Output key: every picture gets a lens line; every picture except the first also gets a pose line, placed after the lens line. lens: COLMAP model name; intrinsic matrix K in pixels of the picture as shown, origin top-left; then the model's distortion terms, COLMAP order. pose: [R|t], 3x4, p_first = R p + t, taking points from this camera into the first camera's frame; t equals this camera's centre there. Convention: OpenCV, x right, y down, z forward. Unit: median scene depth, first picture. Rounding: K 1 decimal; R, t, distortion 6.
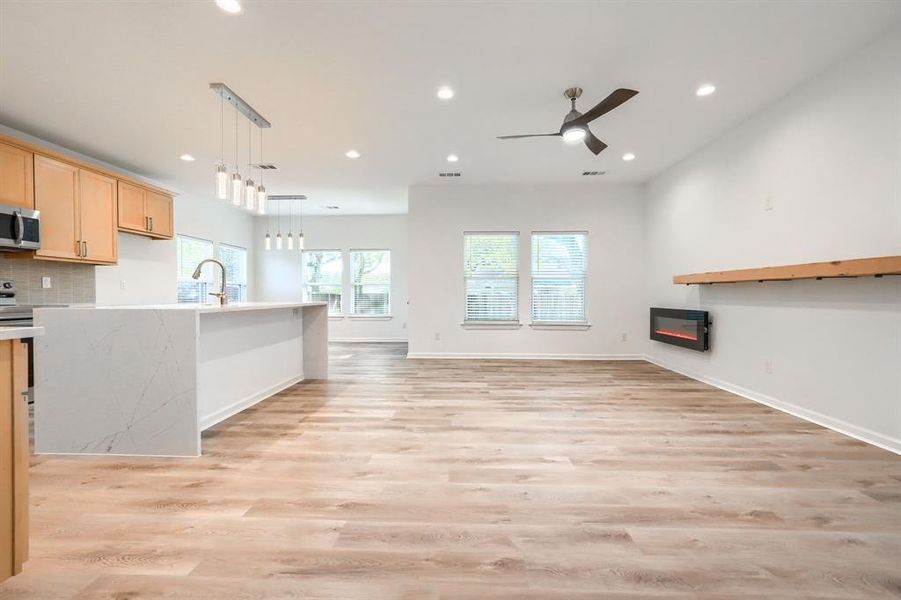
lens RADIAL K [[373.0, 0, 444.9], [0, 373.0, 301.2], [0, 0, 1]] dist [-0.007053, 0.000172]
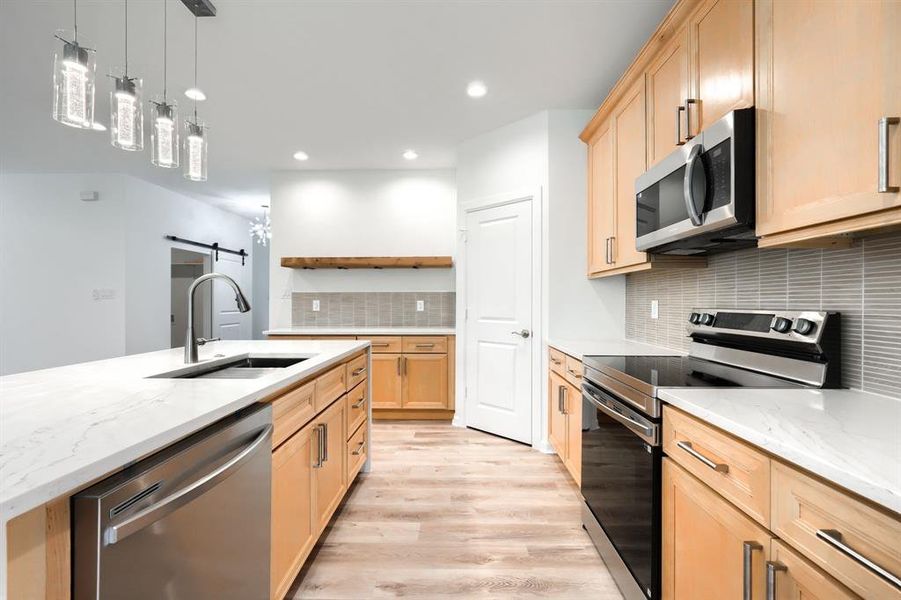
lens RADIAL K [[390.9, 0, 471.0], [0, 390.9, 301.5], [0, 0, 1]] dist [0.000639, 0.000128]
pose [[-0.999083, 0.001433, -0.042793, -0.884166], [0.000659, 0.999836, 0.018102, -0.076987], [0.042812, 0.018058, -0.998920, 1.412726]]
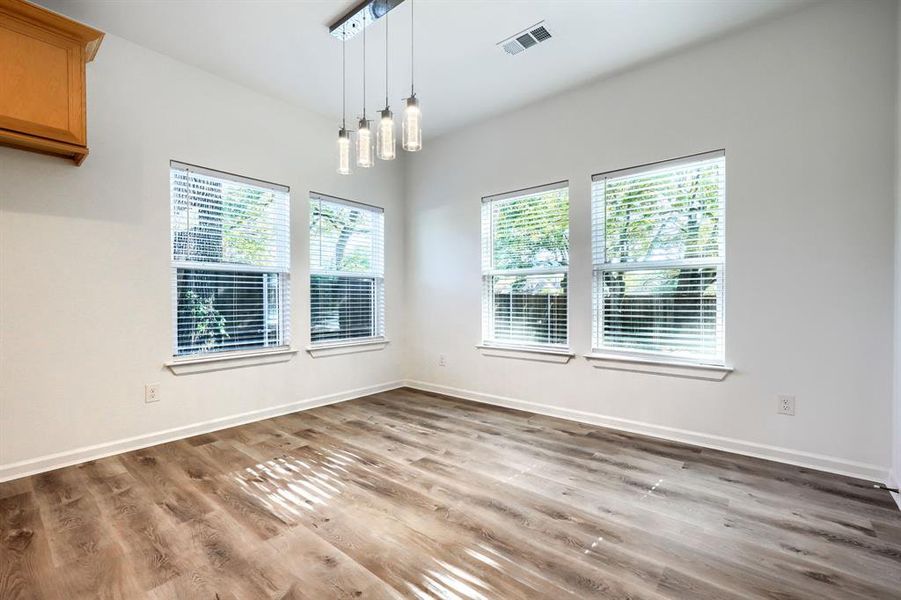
lens RADIAL K [[394.2, 0, 442.3], [0, 394.2, 296.5], [0, 0, 1]] dist [-0.017251, 0.008751]
pose [[0.797709, -0.003943, -0.603030, -0.321155], [-0.008461, 0.999807, -0.017731, -0.023711], [0.602983, 0.019246, 0.797522, 1.412733]]
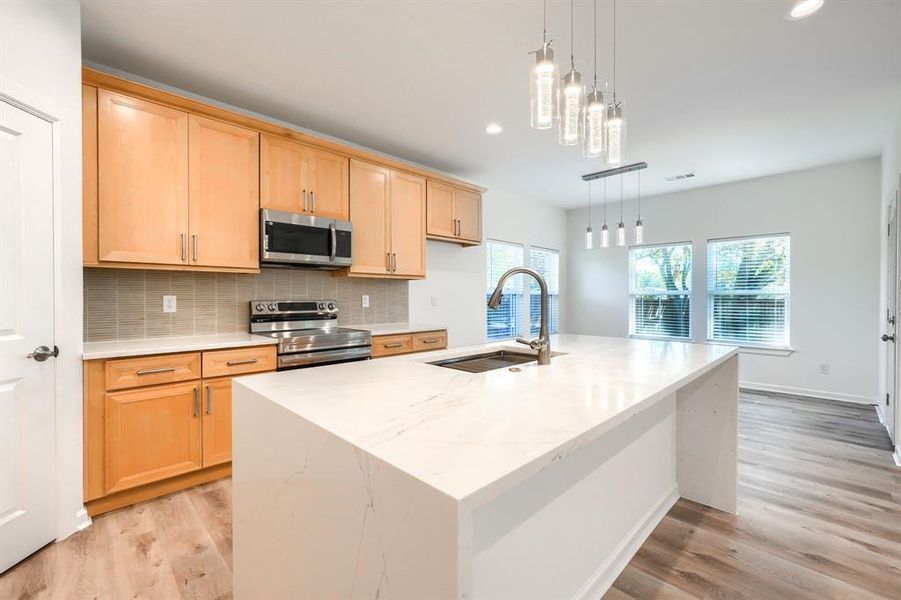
lens RADIAL K [[383.7, 0, 457.6], [0, 383.7, 295.9], [0, 0, 1]] dist [-0.002037, 0.000181]
pose [[0.747754, -0.000508, -0.663975, -0.319770], [-0.012651, 0.999807, -0.015012, -0.060820], [0.663855, 0.019625, 0.747604, 0.512091]]
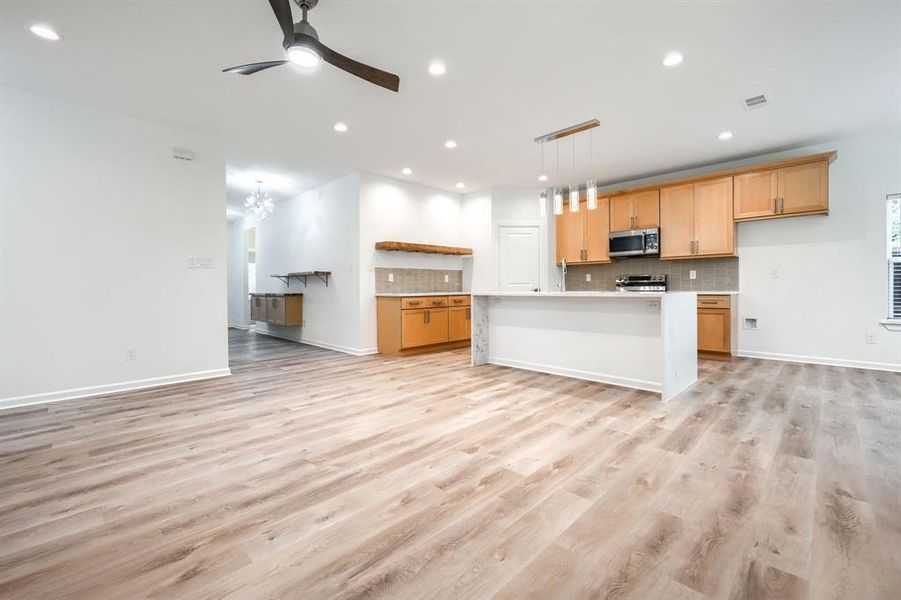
lens RADIAL K [[382.7, 0, 467.3], [0, 382.7, 293.9], [0, 0, 1]] dist [-0.002203, 0.000521]
pose [[-0.634417, 0.022257, -0.772671, 0.607759], [-0.003251, 0.999500, 0.031460, -0.025669], [0.772984, 0.022471, -0.634027, 1.449982]]
